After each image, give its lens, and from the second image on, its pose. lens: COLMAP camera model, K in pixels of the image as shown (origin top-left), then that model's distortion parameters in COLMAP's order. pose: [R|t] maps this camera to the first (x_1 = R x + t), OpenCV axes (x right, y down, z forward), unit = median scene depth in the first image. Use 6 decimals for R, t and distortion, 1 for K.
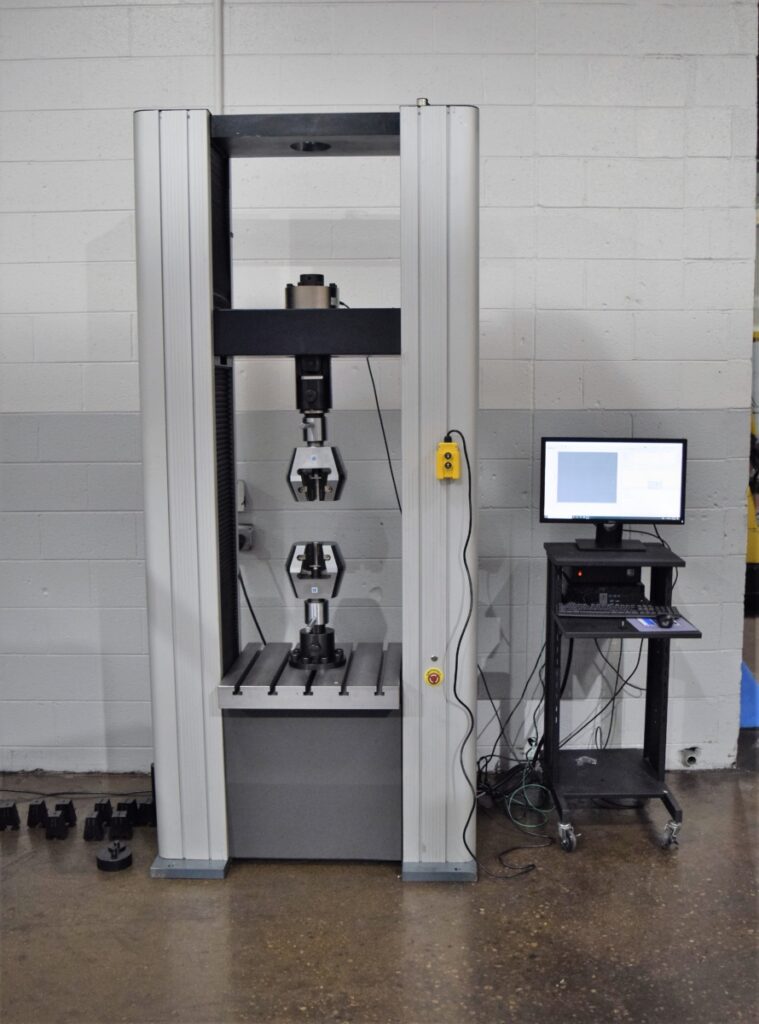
lens RADIAL K [[993.2, 0, 383.1], [0, 993.2, 517.9], [0, 0, 1]] dist [-0.092891, 0.000000]
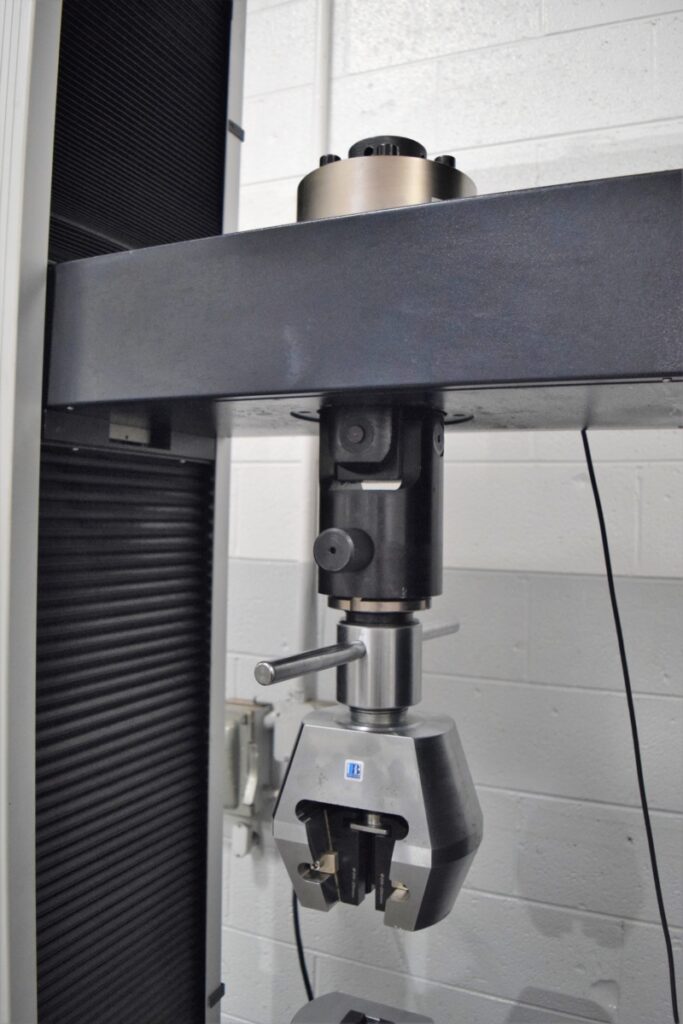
lens RADIAL K [[794.8, 0, 330.9], [0, 794.8, 517.5], [0, 0, 1]] dist [-0.092149, 0.014654]
pose [[0.917966, 0.029633, -0.395552, 0.009820], [-0.080778, 0.990274, -0.113277, -0.104178], [0.388348, 0.135936, 0.911431, 0.775894]]
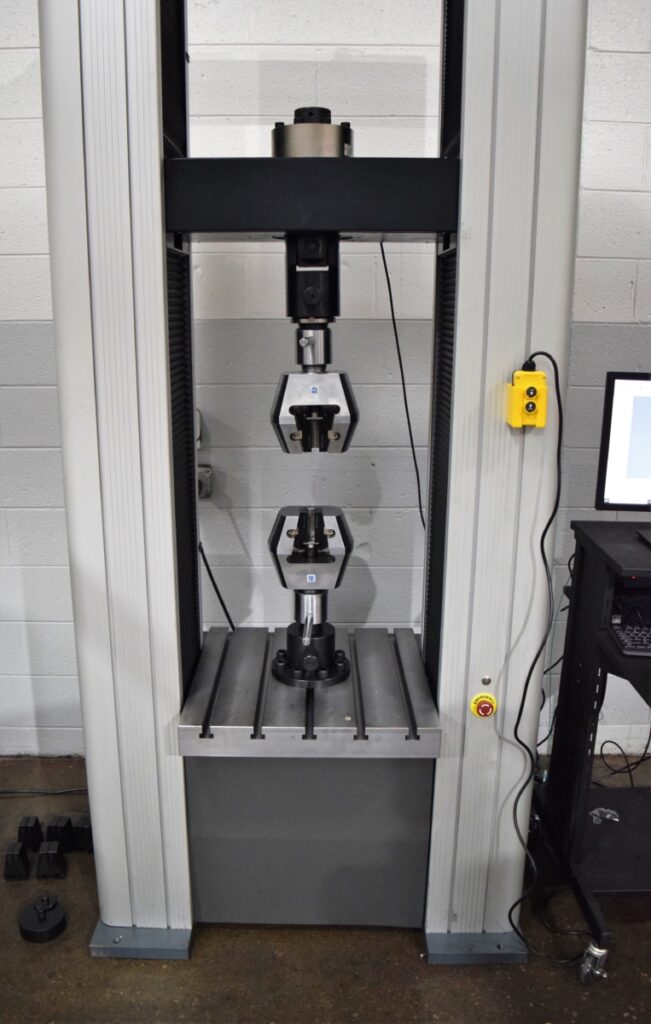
lens RADIAL K [[813.4, 0, 302.8], [0, 813.4, 511.6], [0, 0, 1]] dist [-0.086931, 0.001497]
pose [[0.999850, 0.003063, 0.017072, -0.085287], [-0.005135, 0.992428, 0.122722, -0.045249], [-0.016566, -0.122791, 0.992294, 0.434670]]
